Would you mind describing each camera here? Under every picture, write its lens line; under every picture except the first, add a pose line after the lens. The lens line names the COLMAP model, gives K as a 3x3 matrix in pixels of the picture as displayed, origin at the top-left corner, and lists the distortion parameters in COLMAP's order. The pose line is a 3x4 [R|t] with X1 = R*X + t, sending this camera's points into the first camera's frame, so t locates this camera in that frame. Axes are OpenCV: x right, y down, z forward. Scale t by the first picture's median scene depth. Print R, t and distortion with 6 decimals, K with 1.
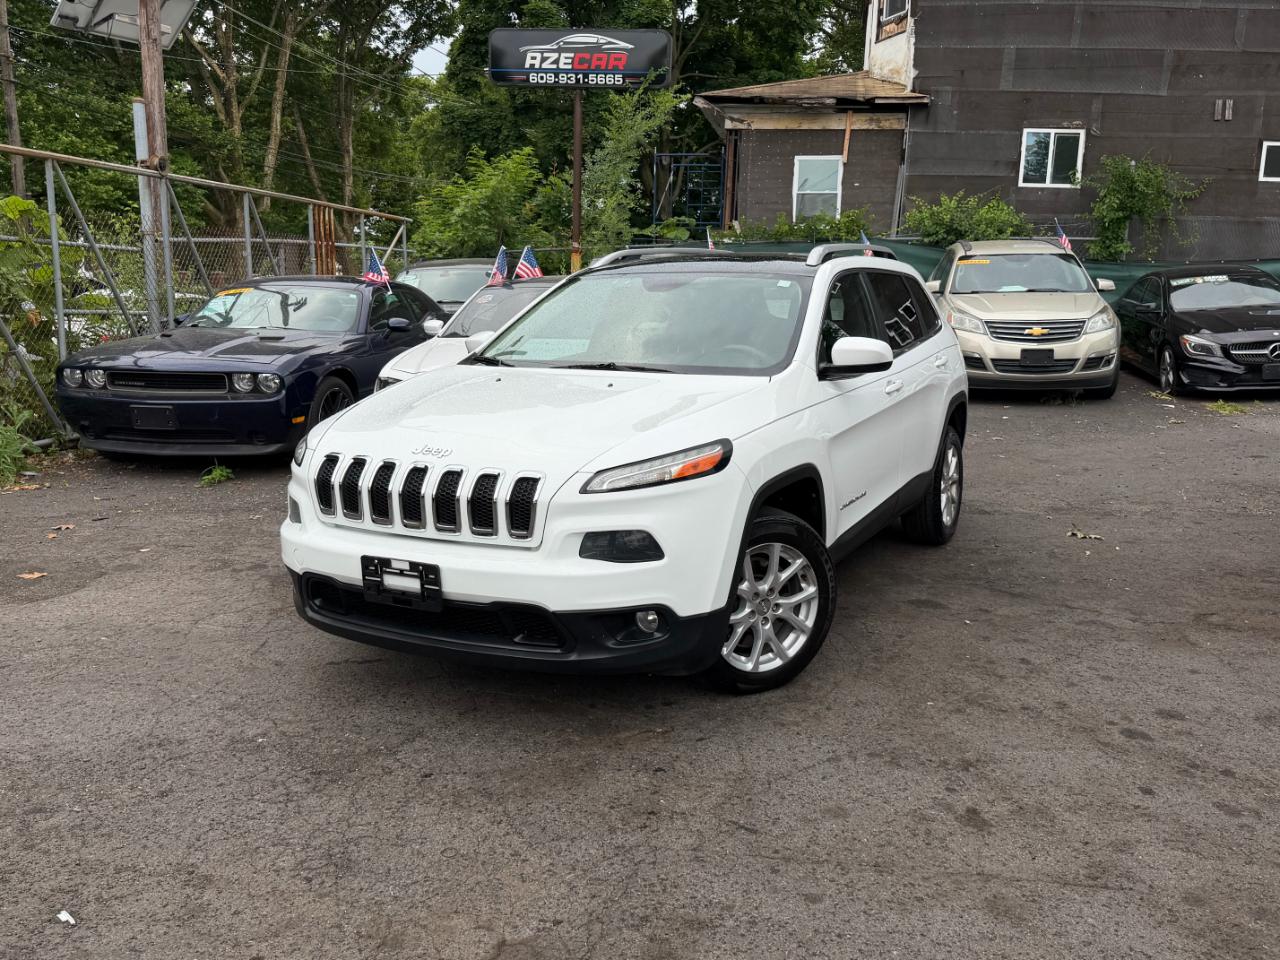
lens RADIAL K [[1090.0, 0, 643.0], [0, 1090.0, 481.3], [0, 0, 1]] dist [0.042762, -0.065576]
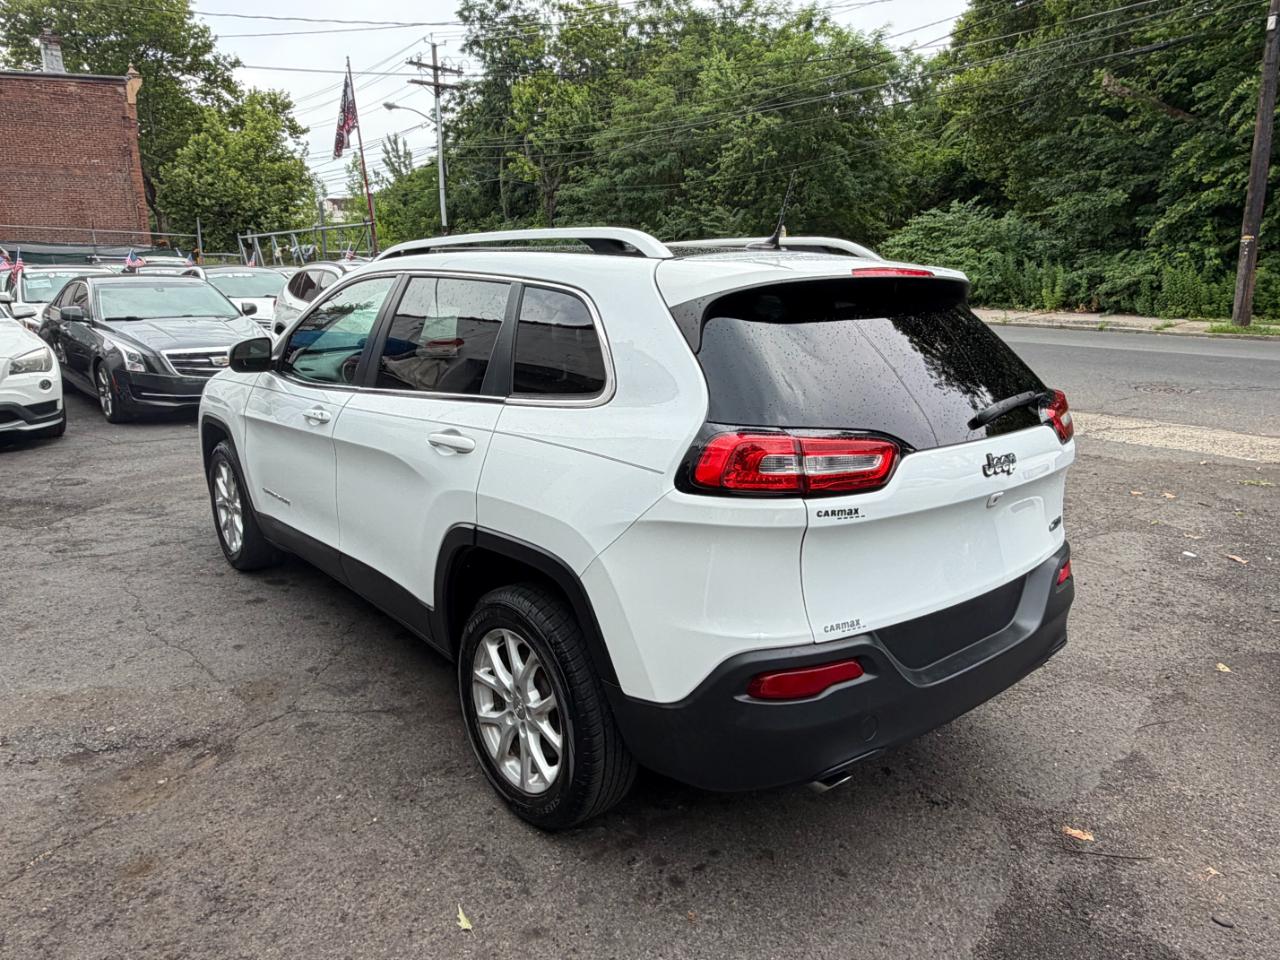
lens RADIAL K [[879.2, 0, 635.1], [0, 879.2, 485.9], [0, 0, 1]] dist [-0.002328, 0.003695]
pose [[-0.651174, 0.175246, -0.738418, 0.307916], [-0.144683, 0.926464, 0.347463, -0.119906], [0.745009, 0.333095, -0.577935, 0.623802]]
